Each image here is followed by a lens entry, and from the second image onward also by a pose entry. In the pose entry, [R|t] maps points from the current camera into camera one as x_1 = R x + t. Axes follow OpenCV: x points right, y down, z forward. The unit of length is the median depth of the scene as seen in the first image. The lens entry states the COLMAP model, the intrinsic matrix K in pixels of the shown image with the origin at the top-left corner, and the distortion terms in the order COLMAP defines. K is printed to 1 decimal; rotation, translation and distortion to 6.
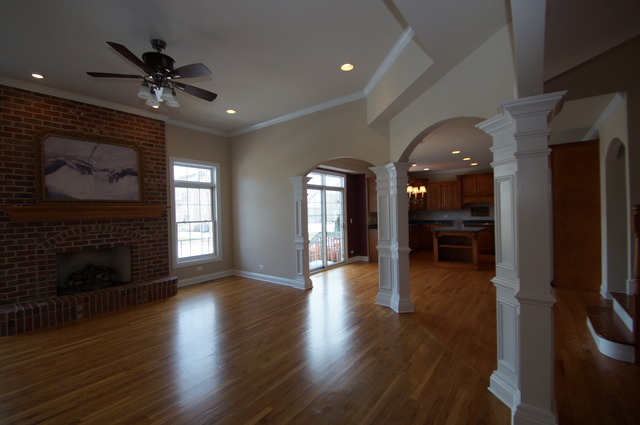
lens RADIAL K [[282.3, 0, 312.3], [0, 282.3, 207.9], [0, 0, 1]] dist [0.001553, -0.010522]
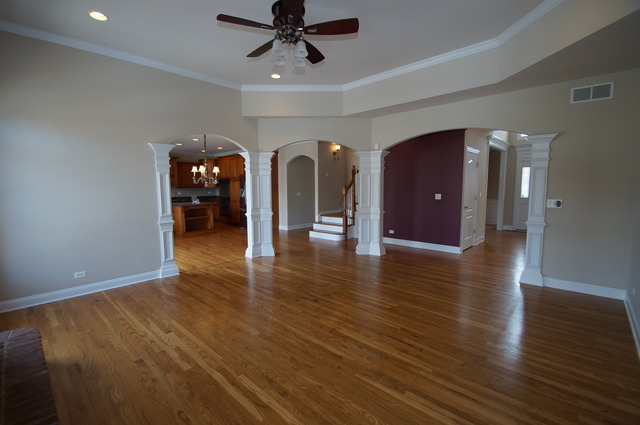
lens RADIAL K [[282.3, 0, 312.3], [0, 282.3, 207.9], [0, 0, 1]] dist [0.001553, -0.010522]
pose [[0.105196, -0.055124, 0.992923, -0.941747], [-0.004033, 0.998431, 0.055857, 0.031352], [-0.994443, -0.009881, 0.104809, 0.539199]]
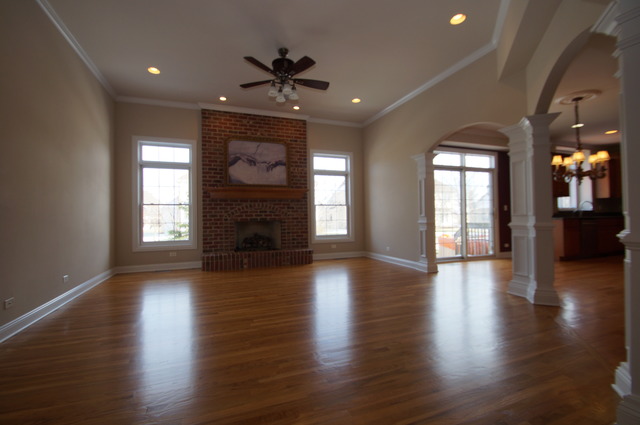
lens RADIAL K [[282.3, 0, 312.3], [0, 282.3, 207.9], [0, 0, 1]] dist [0.001553, -0.010522]
pose [[0.846394, -0.001452, -0.532554, 0.163608], [-0.003683, 0.999956, -0.008580, 0.090961], [0.532544, 0.009223, 0.846352, -0.003833]]
